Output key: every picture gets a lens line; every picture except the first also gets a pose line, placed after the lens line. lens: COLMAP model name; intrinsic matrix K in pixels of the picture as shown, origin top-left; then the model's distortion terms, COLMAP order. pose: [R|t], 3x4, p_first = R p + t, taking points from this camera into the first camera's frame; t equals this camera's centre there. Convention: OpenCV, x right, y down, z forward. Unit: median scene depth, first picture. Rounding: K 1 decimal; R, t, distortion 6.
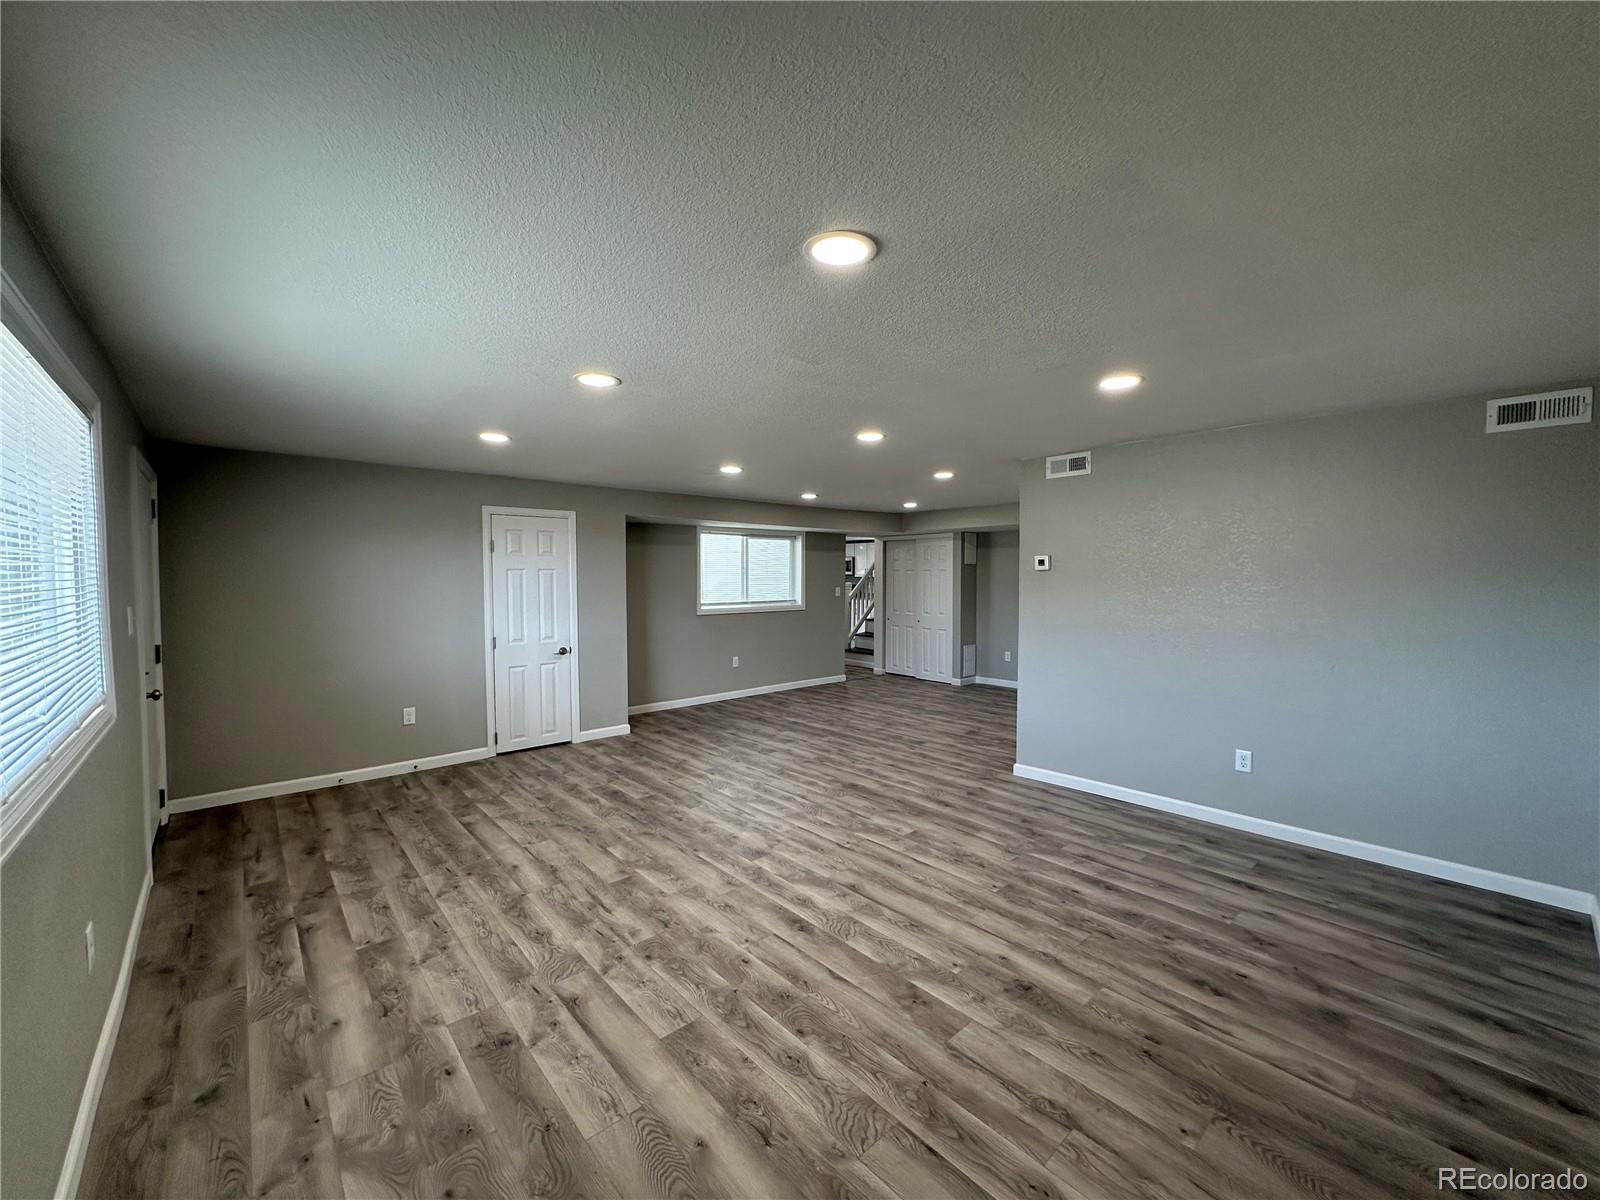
lens RADIAL K [[639.1, 0, 798.8], [0, 639.1, 605.5], [0, 0, 1]] dist [-0.003369, 0.001677]
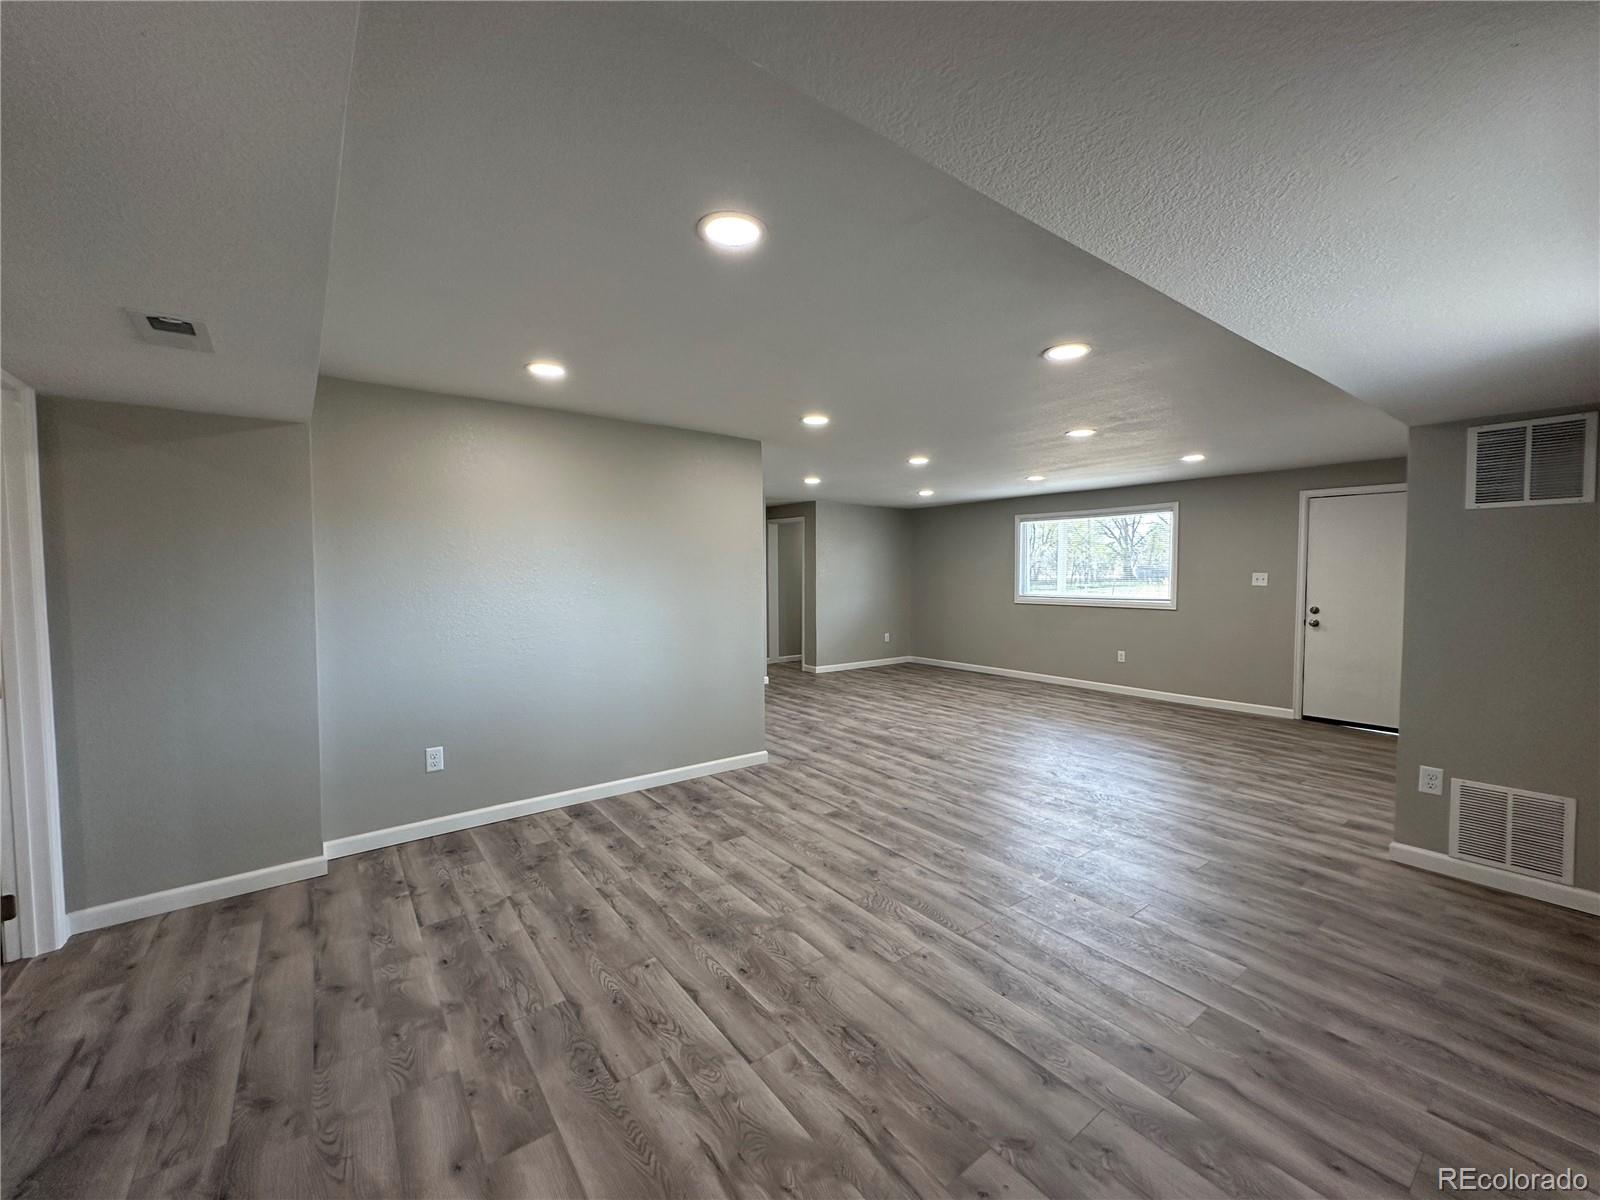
lens RADIAL K [[639.1, 0, 793.0], [0, 639.1, 592.5], [0, 0, 1]] dist [-0.003369, 0.001677]
pose [[-0.996256, 0.004509, 0.086339, 0.289195], [0.011596, 0.996585, 0.081757, -0.105398], [-0.085675, 0.082453, -0.992905, 2.672270]]
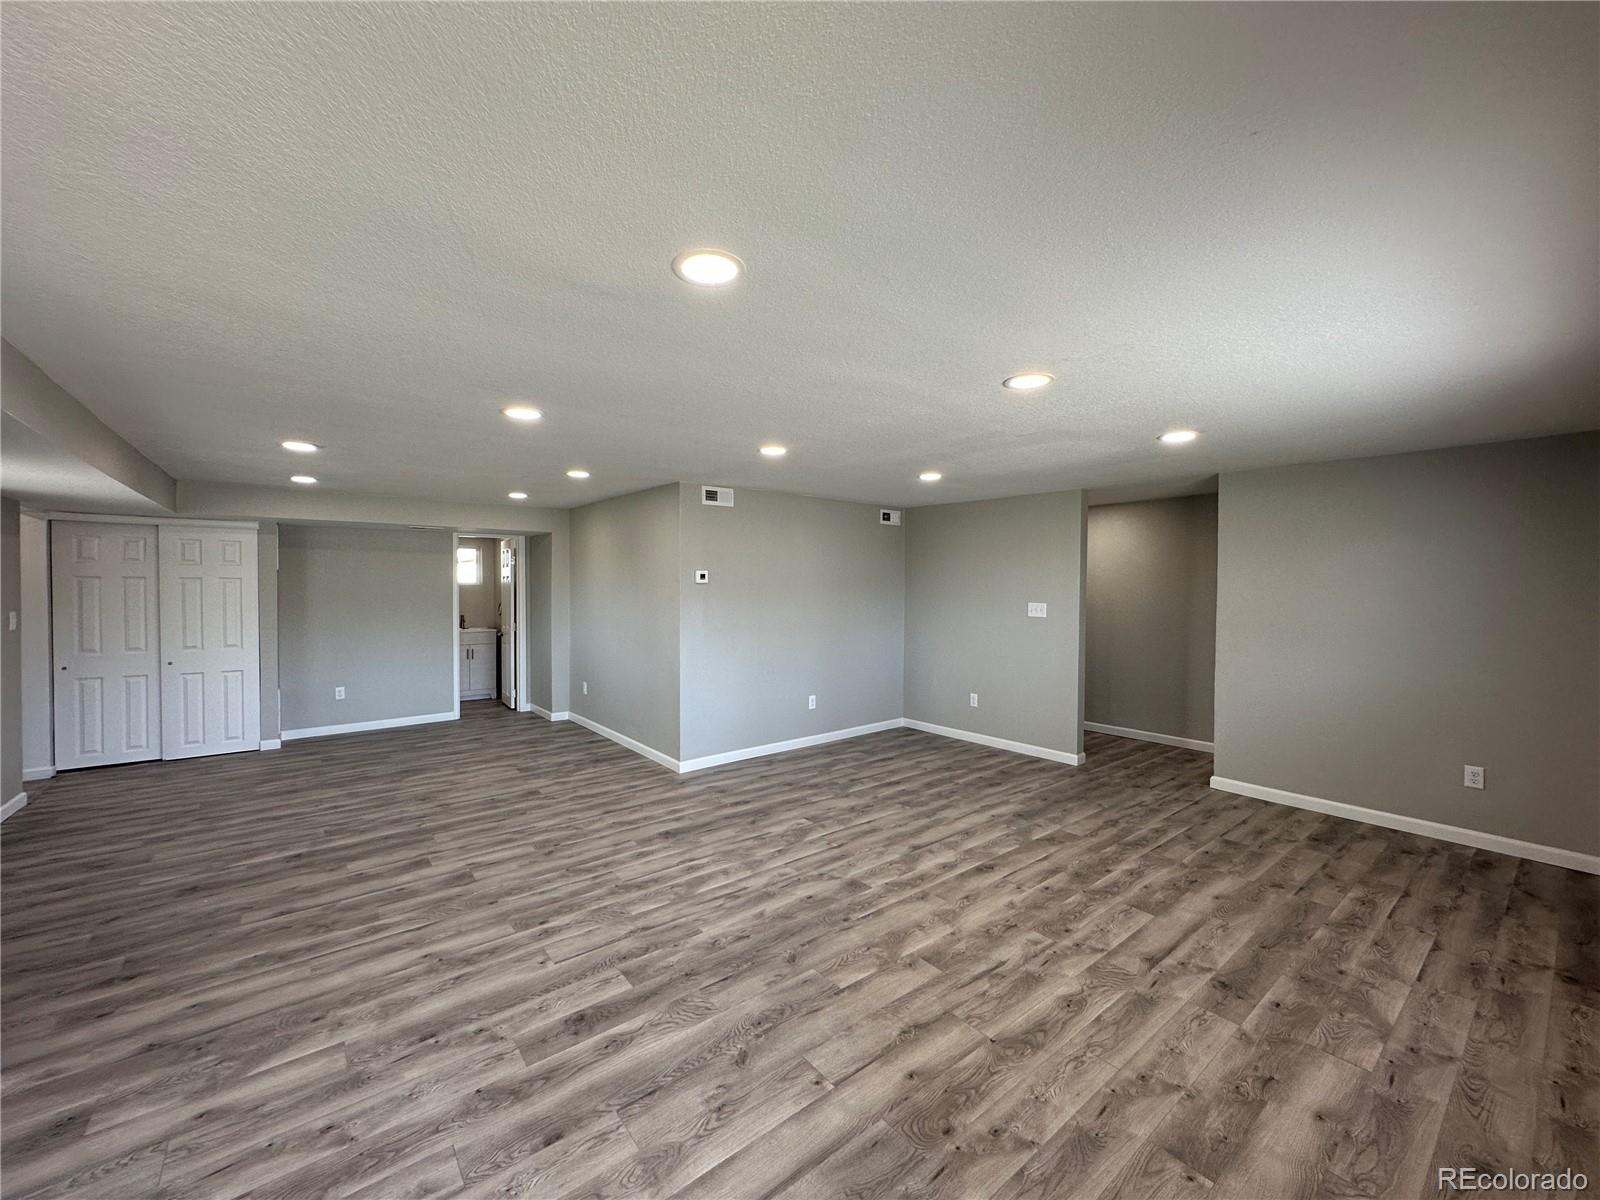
lens RADIAL K [[639.1, 0, 802.6], [0, 639.1, 599.9], [0, 0, 1]] dist [-0.003369, 0.001677]
pose [[0.049207, -0.020288, 0.998583, -0.981068], [0.043664, 0.998882, 0.018143, -0.049531], [-0.997834, 0.042709, 0.050038, 0.993792]]
